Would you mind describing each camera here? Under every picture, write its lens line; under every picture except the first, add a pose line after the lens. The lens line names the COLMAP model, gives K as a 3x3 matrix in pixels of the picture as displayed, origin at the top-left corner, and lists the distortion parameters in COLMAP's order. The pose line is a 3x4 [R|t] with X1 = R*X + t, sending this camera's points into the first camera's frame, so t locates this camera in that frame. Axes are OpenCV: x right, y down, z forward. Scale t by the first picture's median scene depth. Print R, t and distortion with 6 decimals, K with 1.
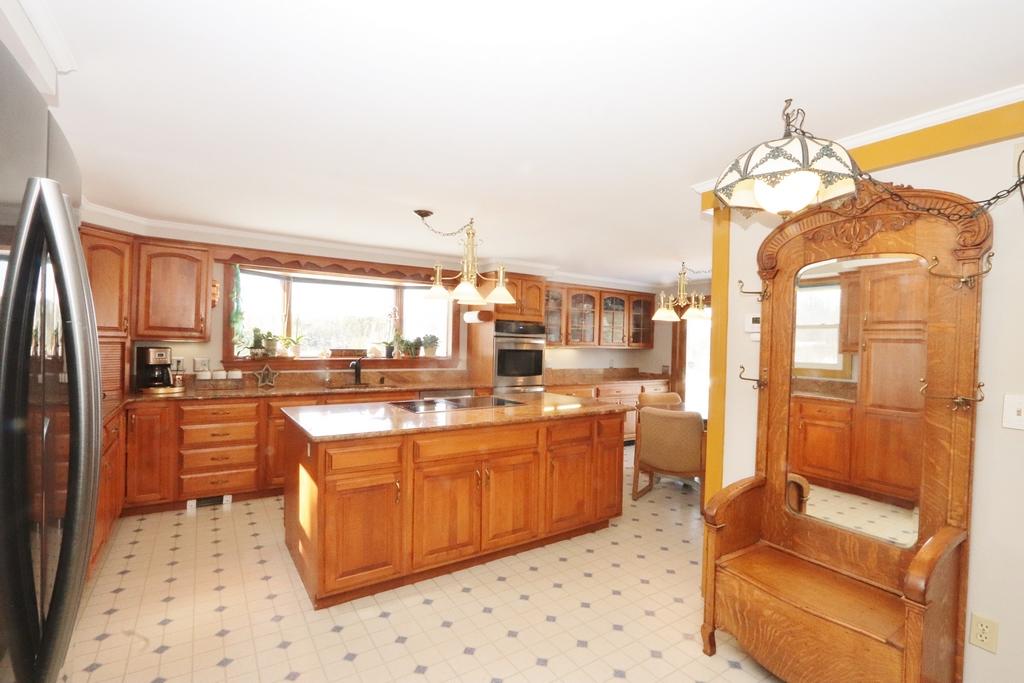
lens RADIAL K [[468.2, 0, 509.0], [0, 468.2, 343.7], [0, 0, 1]] dist [-0.009676, -0.000412]
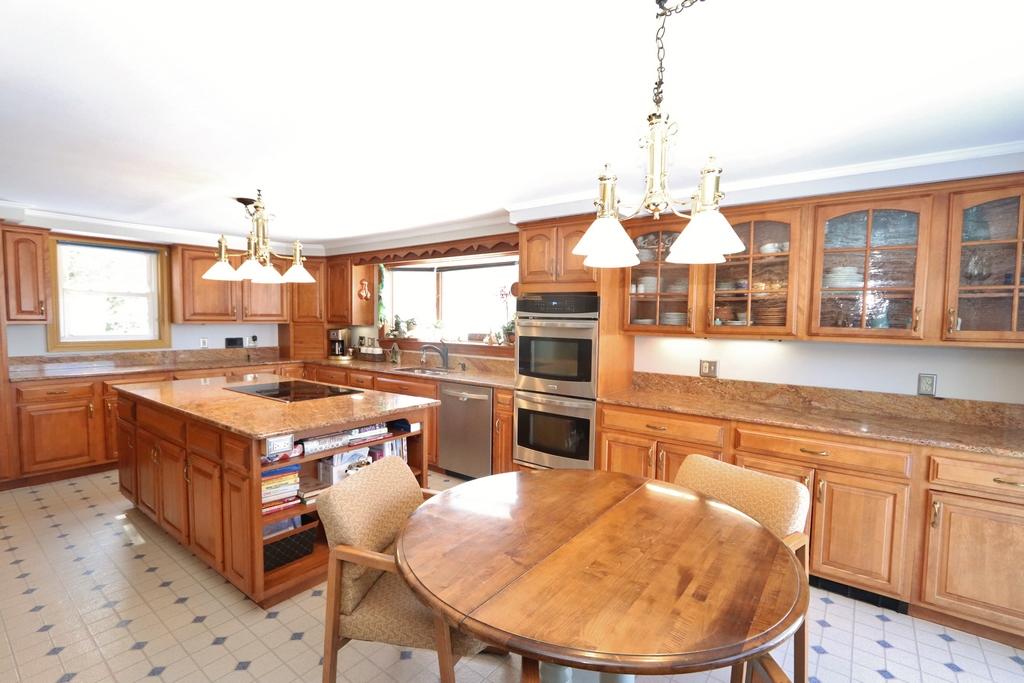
lens RADIAL K [[468.2, 0, 510.6], [0, 468.2, 345.6], [0, 0, 1]] dist [-0.009676, -0.000412]
pose [[0.332929, 0.037840, -0.942192, 0.649768], [-0.013241, 0.999284, 0.035454, 0.001198], [0.942859, 0.000672, 0.333192, 0.787226]]
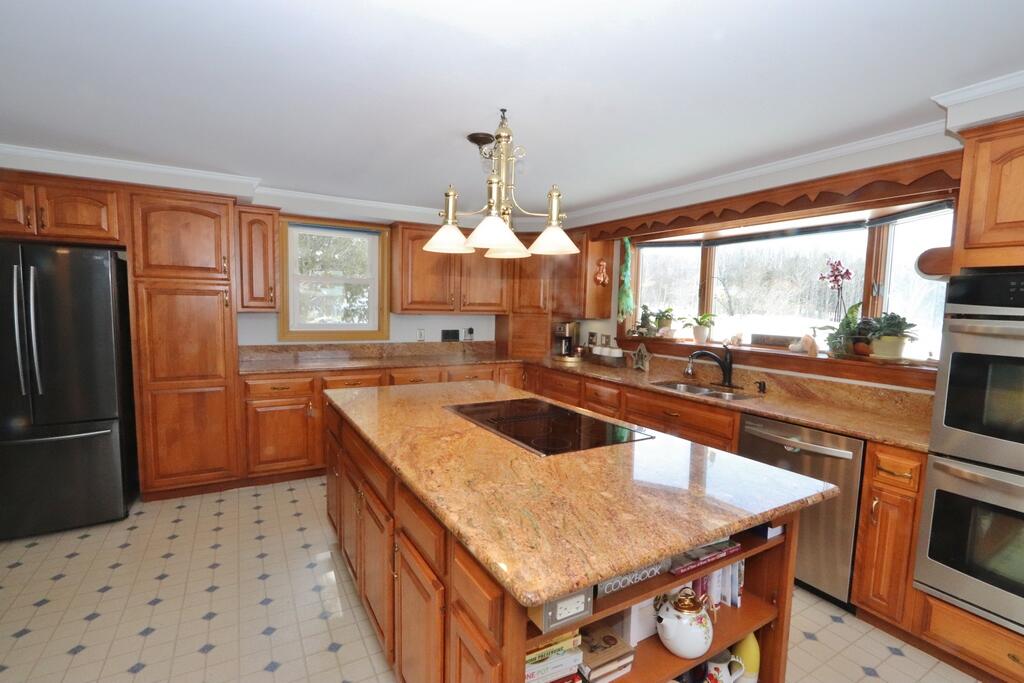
lens RADIAL K [[468.2, 0, 514.6], [0, 468.2, 342.9], [0, 0, 1]] dist [-0.009676, -0.000412]
pose [[-0.041868, 0.058822, -0.997390, 0.349998], [-0.033721, 0.997614, 0.060250, -0.005413], [0.998554, 0.036156, -0.039785, 0.709742]]
